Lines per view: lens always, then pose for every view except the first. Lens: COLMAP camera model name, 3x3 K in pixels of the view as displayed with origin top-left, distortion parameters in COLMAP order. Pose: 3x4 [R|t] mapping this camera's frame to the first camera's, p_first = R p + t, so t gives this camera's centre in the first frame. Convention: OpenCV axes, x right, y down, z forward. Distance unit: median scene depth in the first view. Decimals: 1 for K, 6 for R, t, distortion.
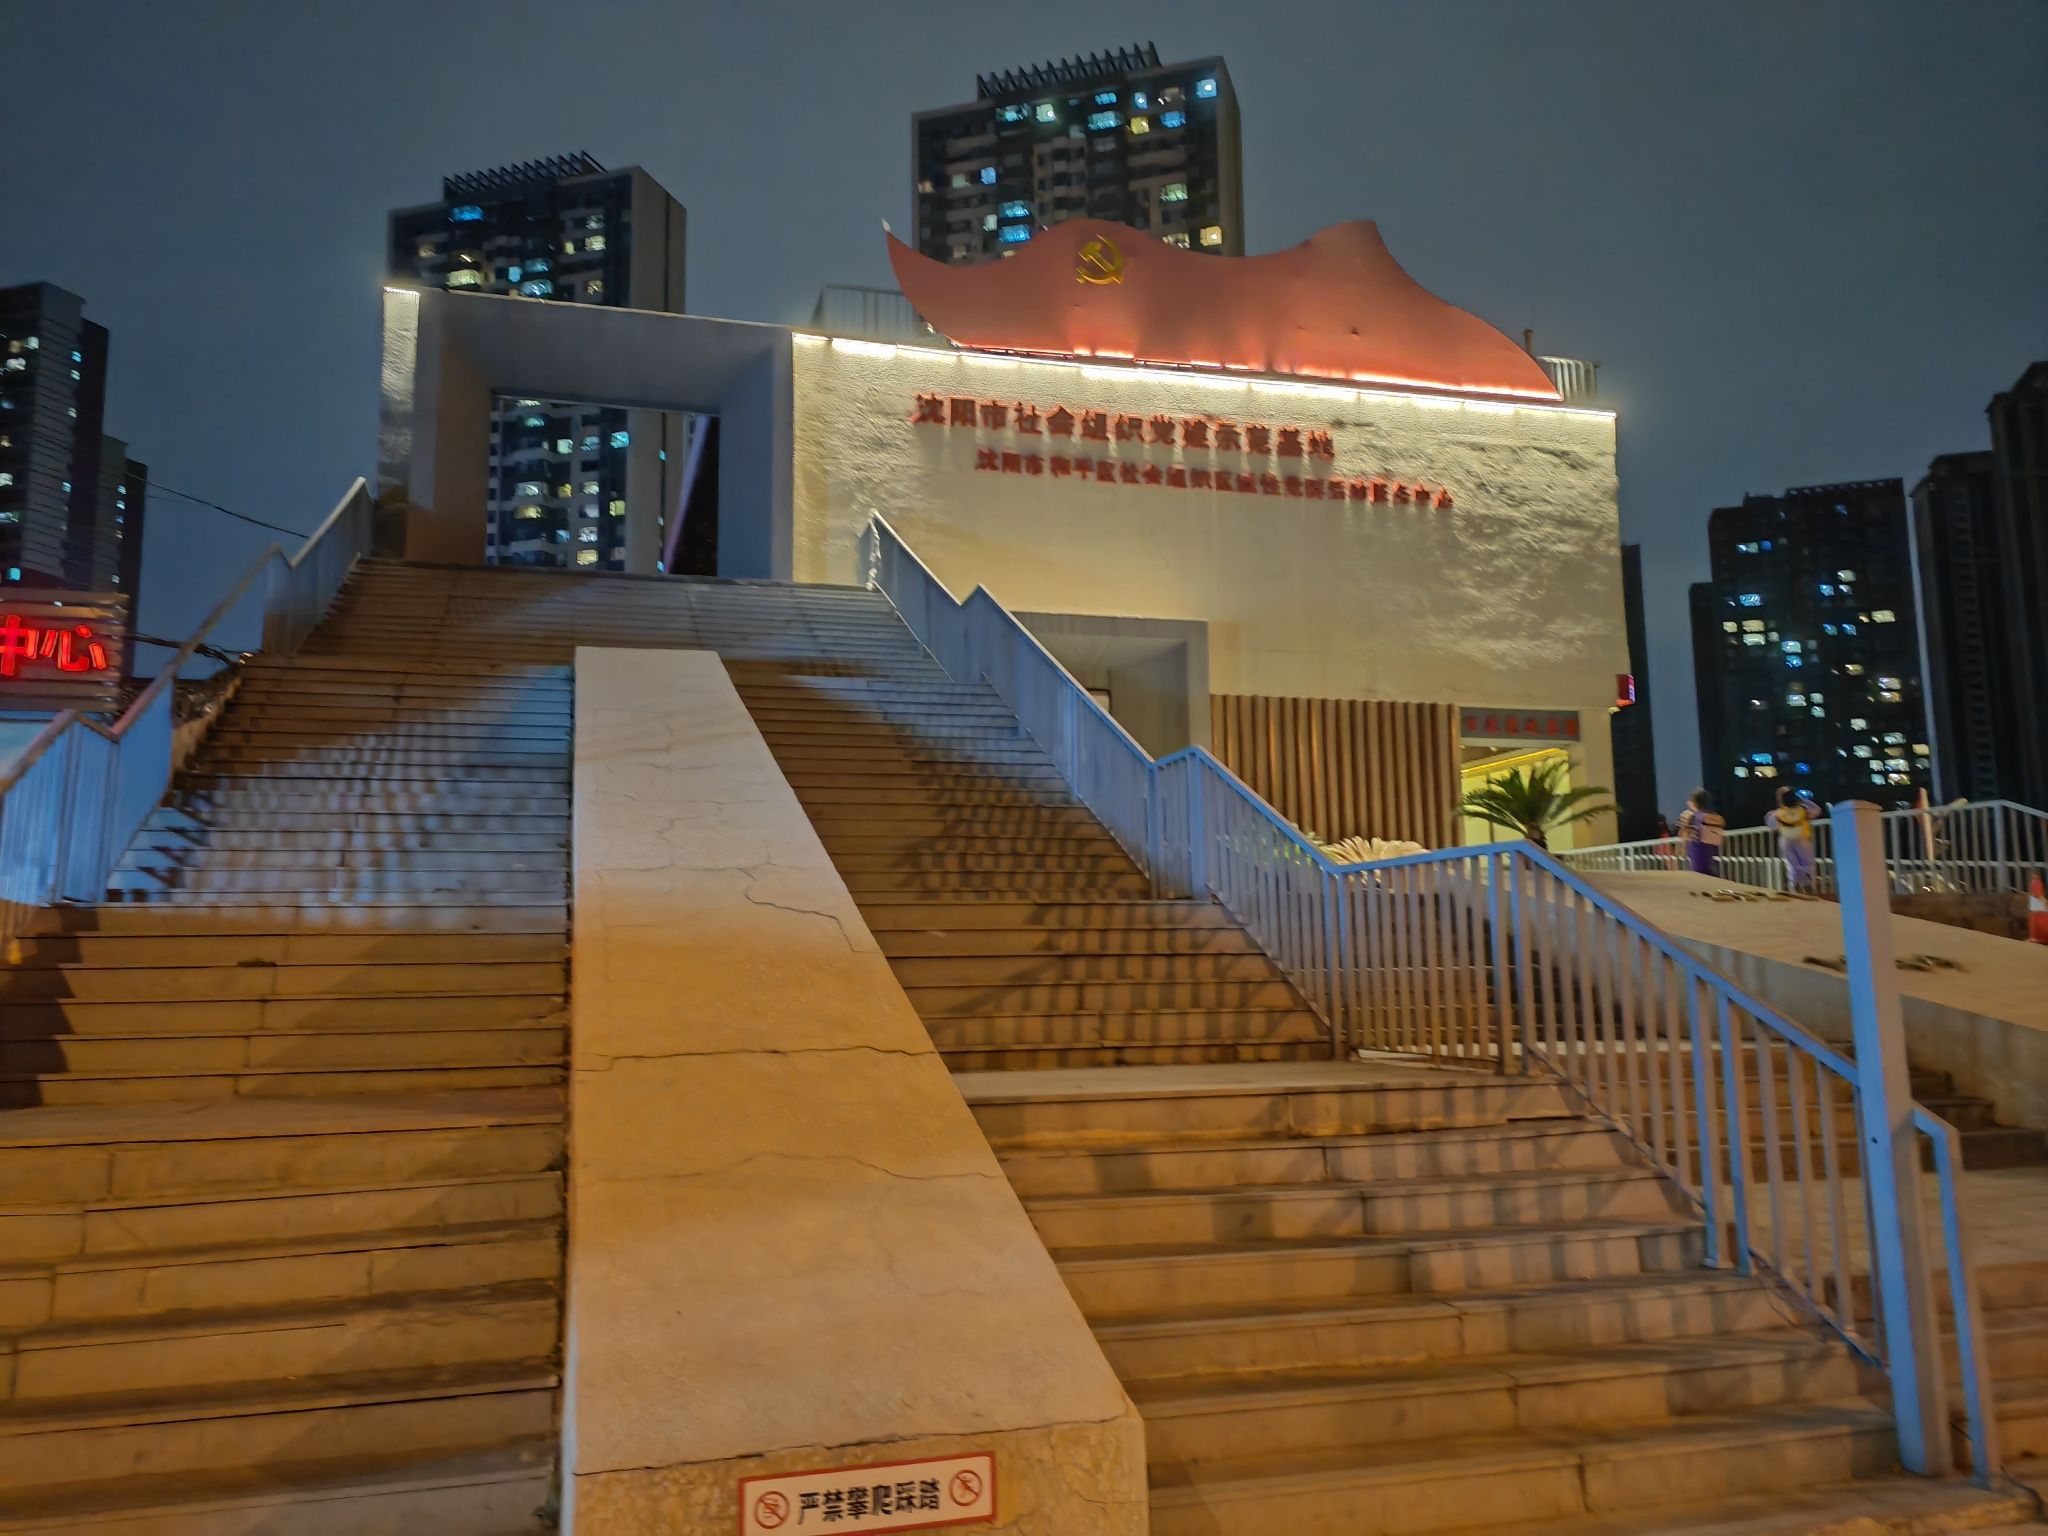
lens RADIAL K [[1571.5, 0, 1016.0], [0, 1571.5, 760.9], [0, 0, 1]] dist [0.016805, -0.005525]
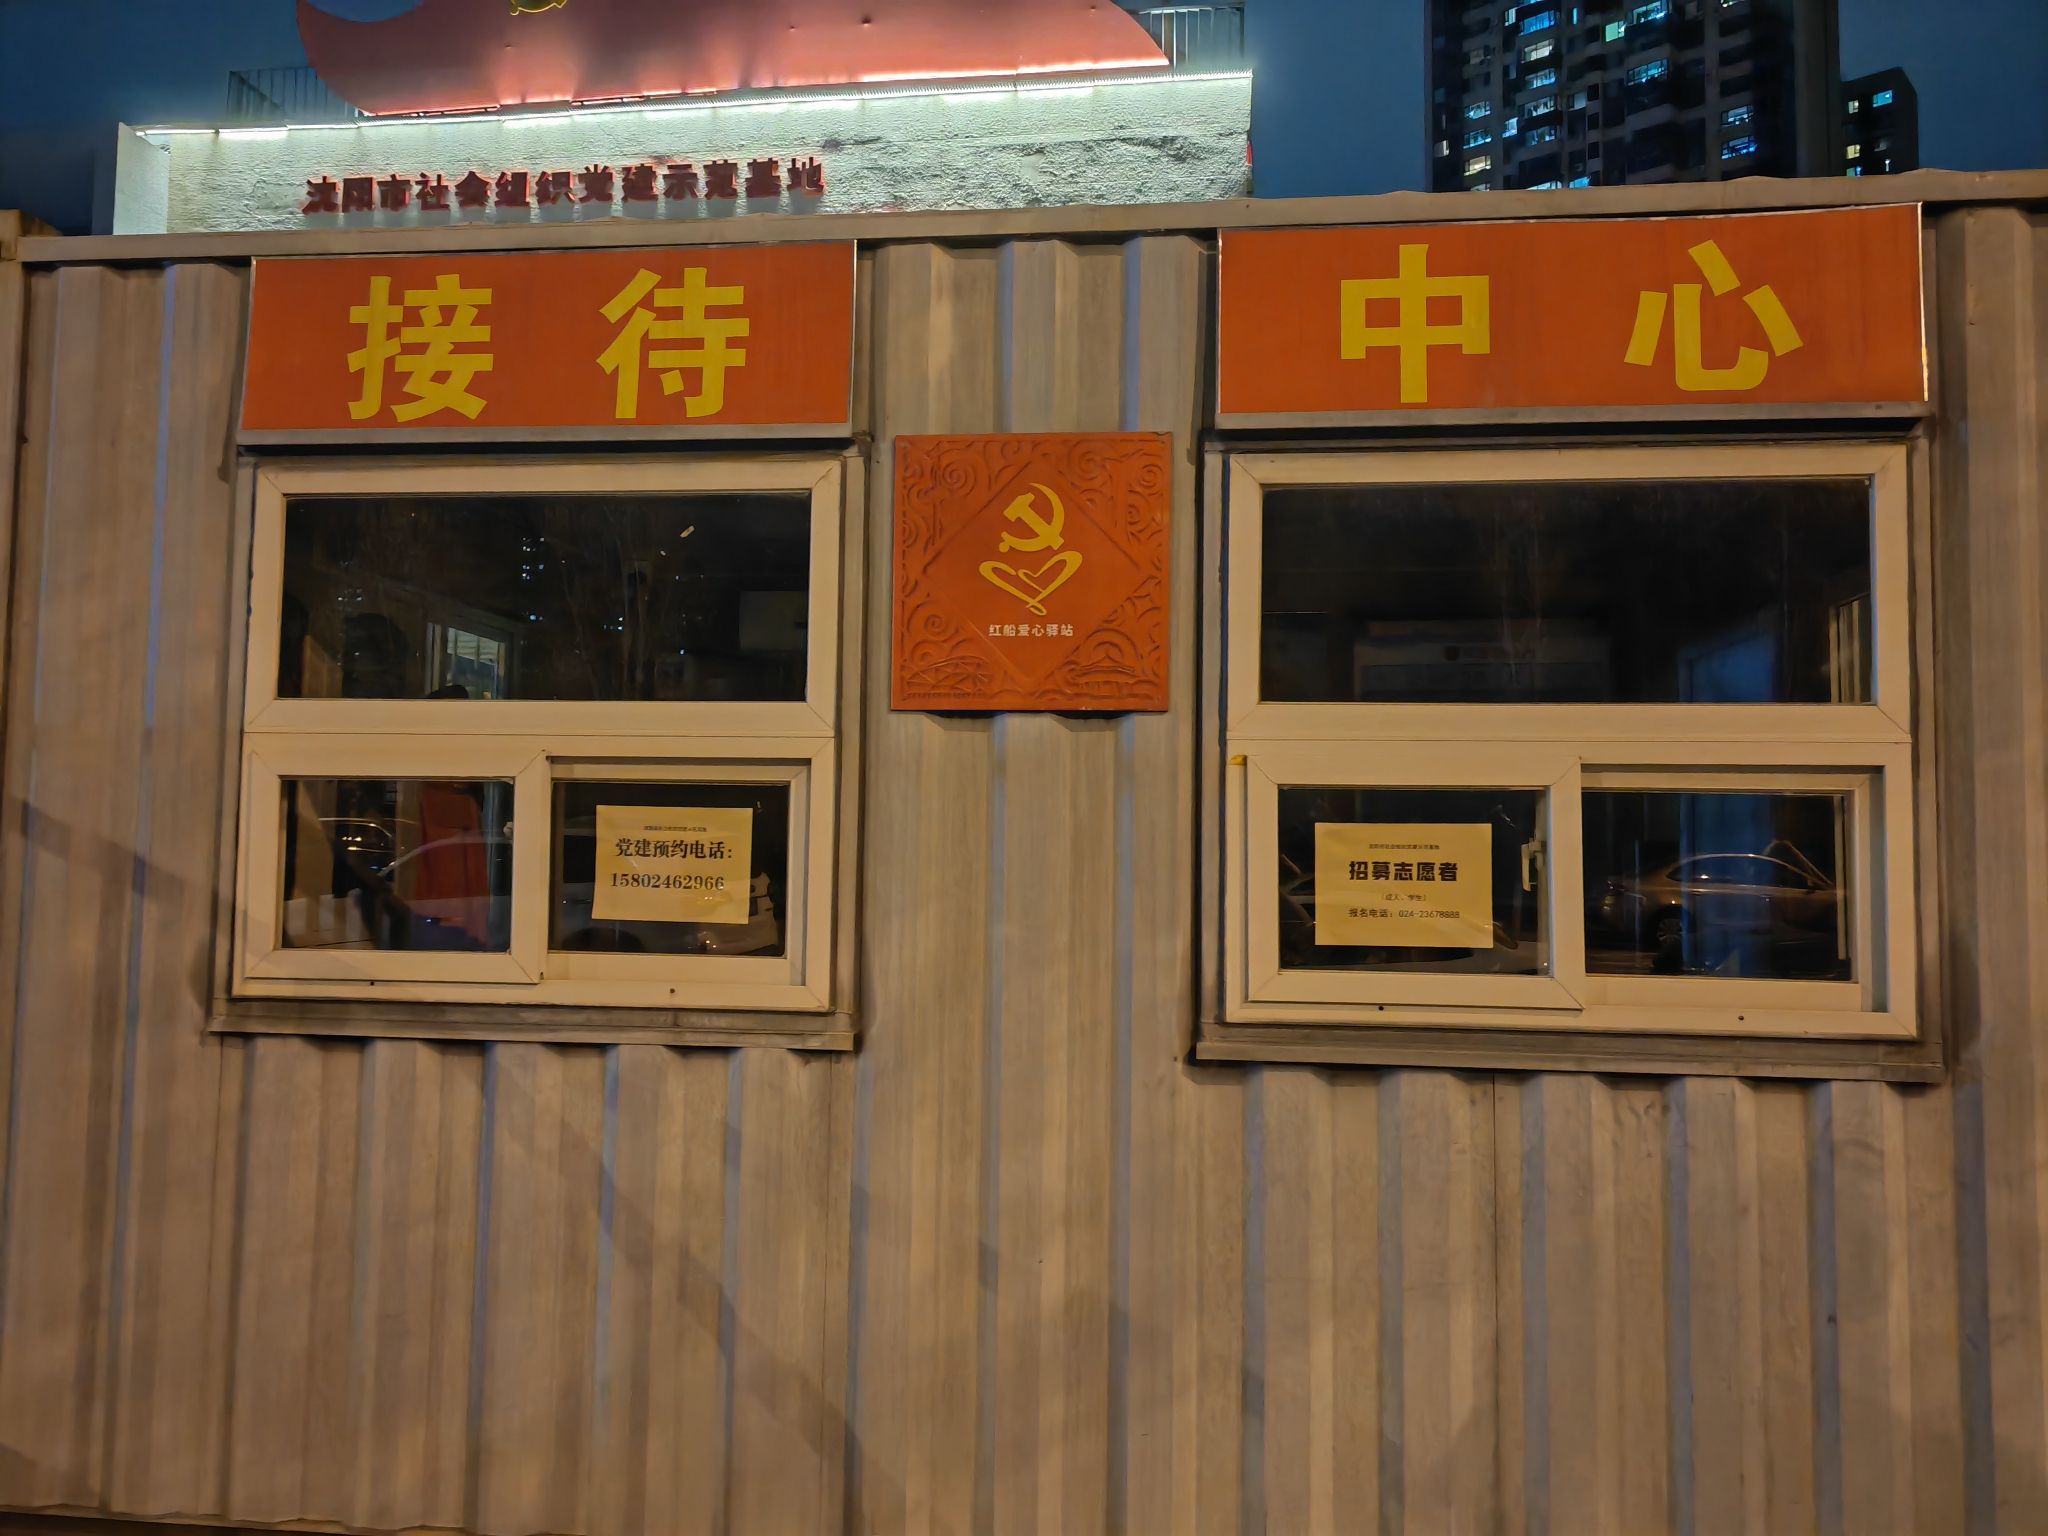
lens RADIAL K [[1571.5, 0, 1025.2], [0, 1571.5, 767.0], [0, 0, 1]] dist [0.016805, -0.005525]
pose [[0.929475, -0.010112, -0.368746, 0.582966], [0.041453, 0.996156, 0.077171, 0.034921], [0.366548, -0.087014, 0.926321, 0.295481]]
